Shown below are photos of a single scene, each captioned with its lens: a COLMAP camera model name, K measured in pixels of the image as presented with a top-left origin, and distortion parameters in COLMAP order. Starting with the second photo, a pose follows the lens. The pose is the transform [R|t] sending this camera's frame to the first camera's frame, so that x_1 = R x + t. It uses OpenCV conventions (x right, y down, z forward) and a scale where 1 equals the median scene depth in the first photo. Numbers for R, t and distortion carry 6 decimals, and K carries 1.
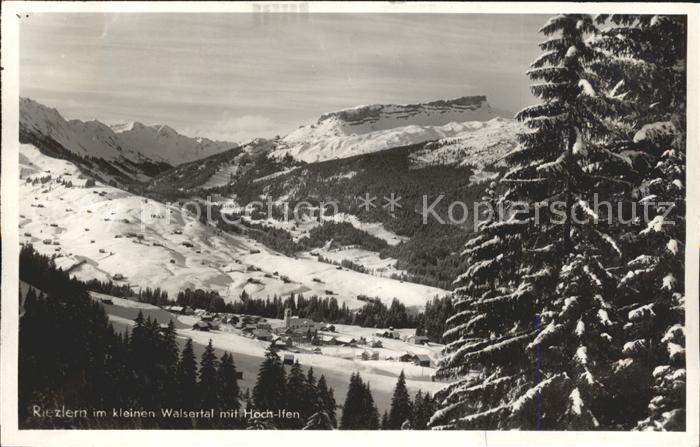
lens RADIAL K [[1059.1, 0, 323.3], [0, 1059.1, 223.6], [0, 0, 1]] dist [-0.016838, -0.028890]
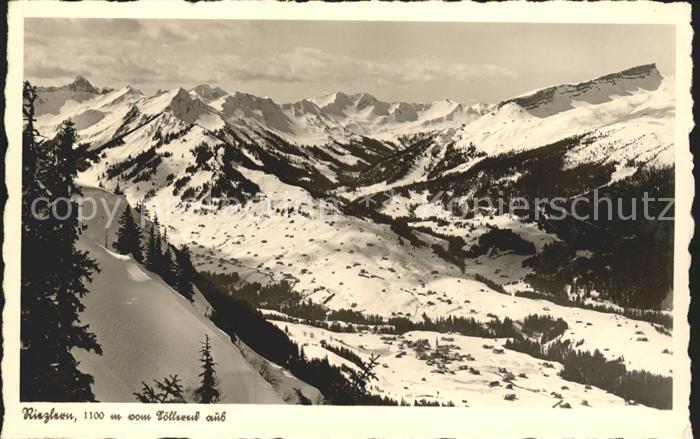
lens RADIAL K [[1194.1, 0, 350.0], [0, 1194.1, 219.5], [0, 0, 1]] dist [0.008800, 0.020649]
pose [[0.985149, -0.048073, -0.164834, 0.062670], [0.060396, 0.995676, 0.070584, -0.107911], [0.160728, -0.079491, 0.983793, -0.441325]]
